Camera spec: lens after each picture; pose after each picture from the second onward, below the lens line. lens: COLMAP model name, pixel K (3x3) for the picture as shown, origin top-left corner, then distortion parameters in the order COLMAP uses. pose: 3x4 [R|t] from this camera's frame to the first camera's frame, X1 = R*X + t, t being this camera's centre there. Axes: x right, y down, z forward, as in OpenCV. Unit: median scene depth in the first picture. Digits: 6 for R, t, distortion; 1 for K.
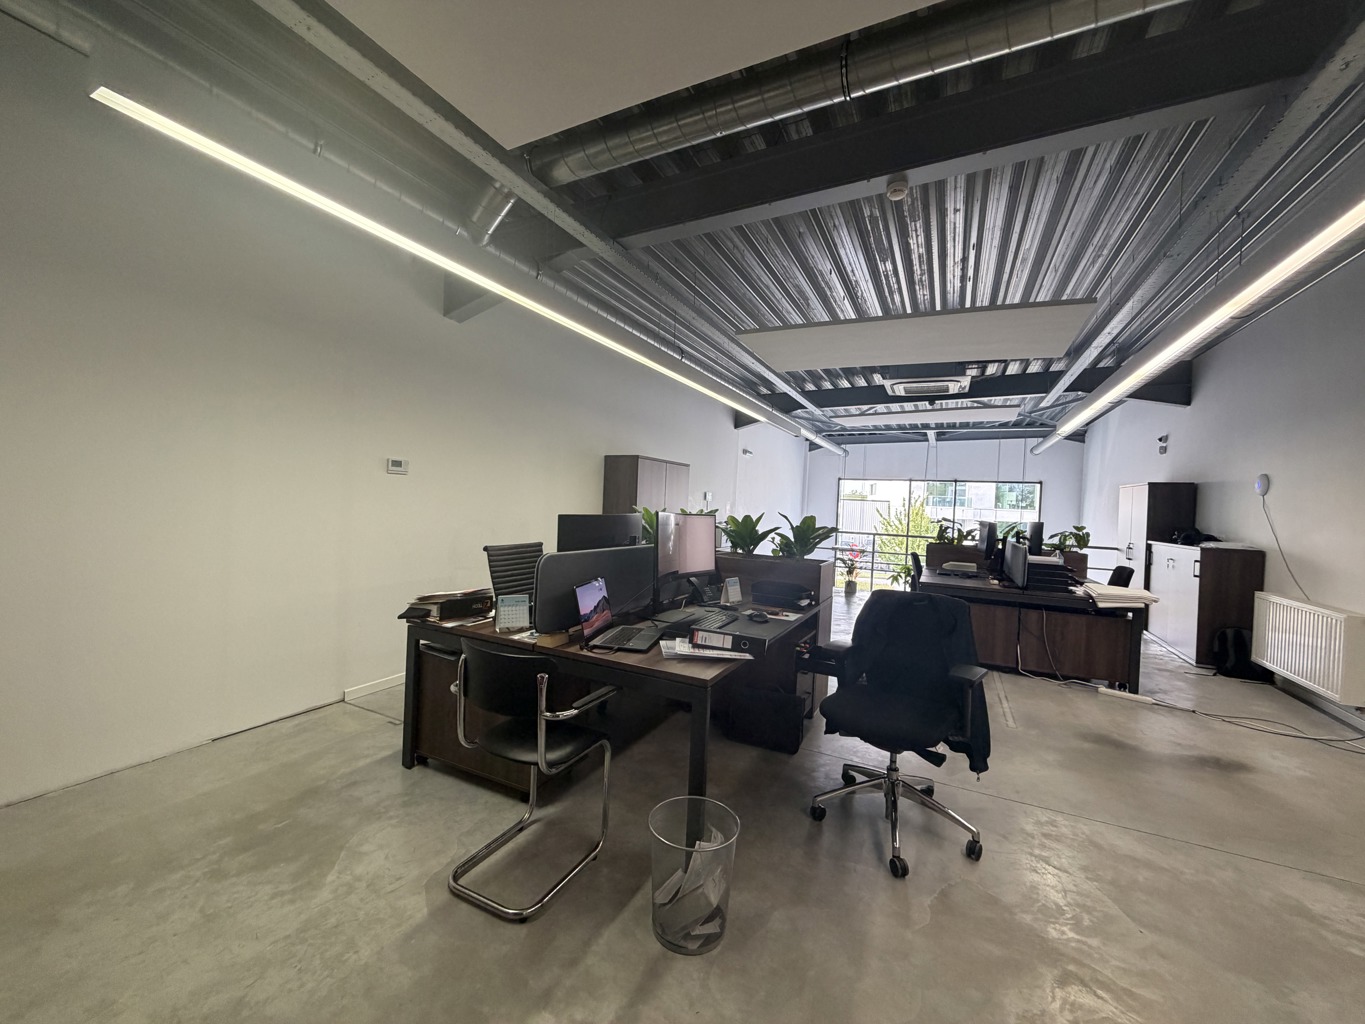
lens RADIAL K [[545.3, 0, 685.4], [0, 545.3, 508.1], [0, 0, 1]] dist [0.078508, 0.000030]
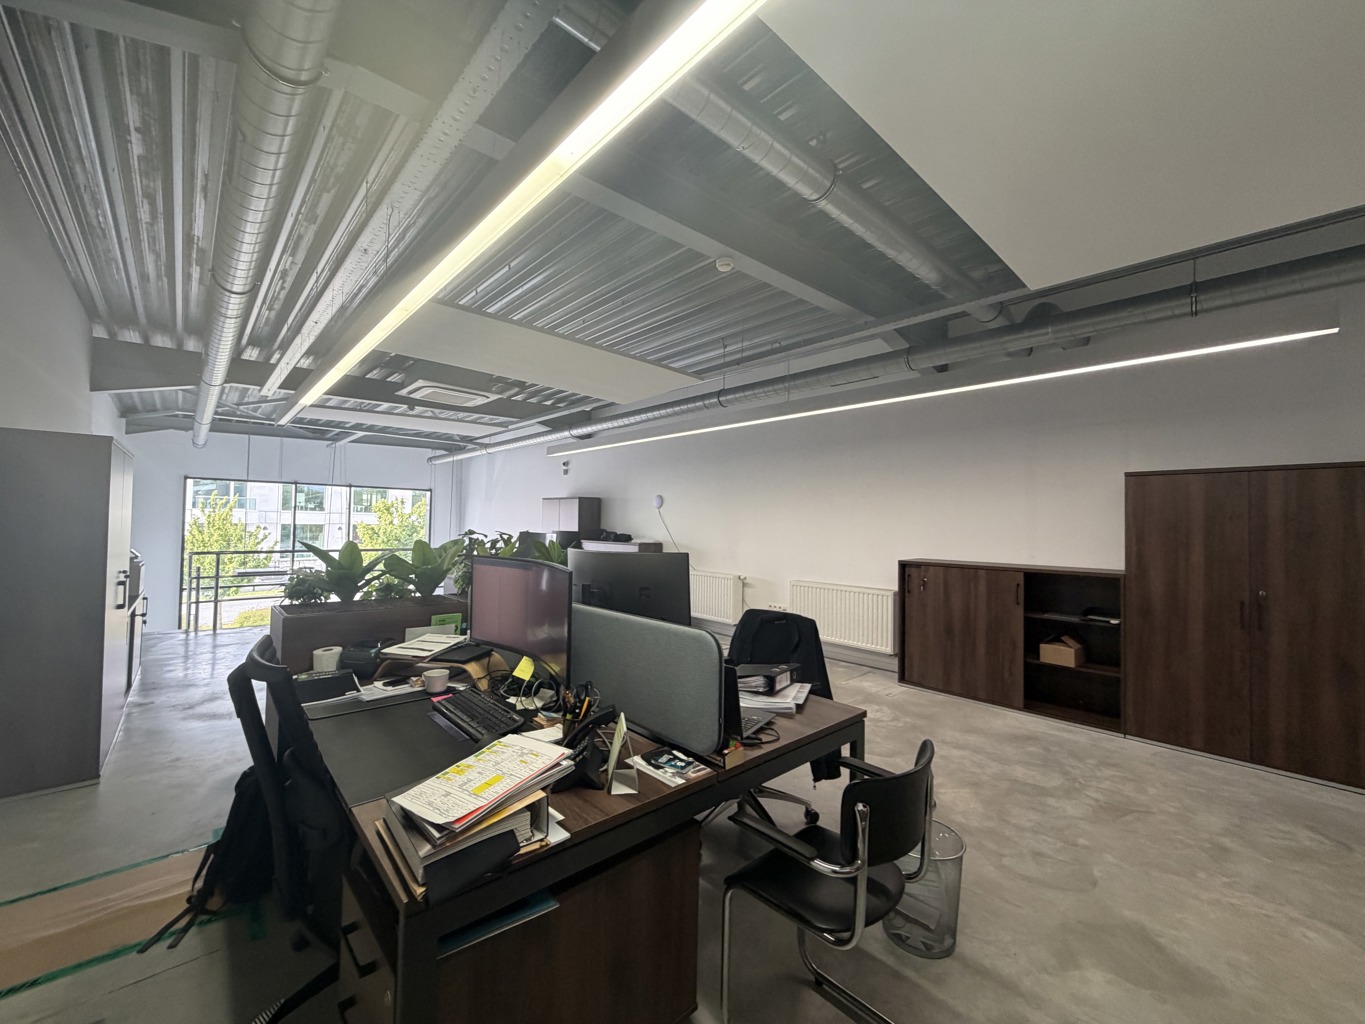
lens RADIAL K [[545.3, 0, 685.4], [0, 545.3, 508.1], [0, 0, 1]] dist [0.078508, 0.000030]
pose [[0.363380, -0.019648, 0.931434, -0.296665], [0.016006, 0.999762, 0.014845, -0.029144], [-0.931503, 0.009515, 0.363608, 0.251689]]
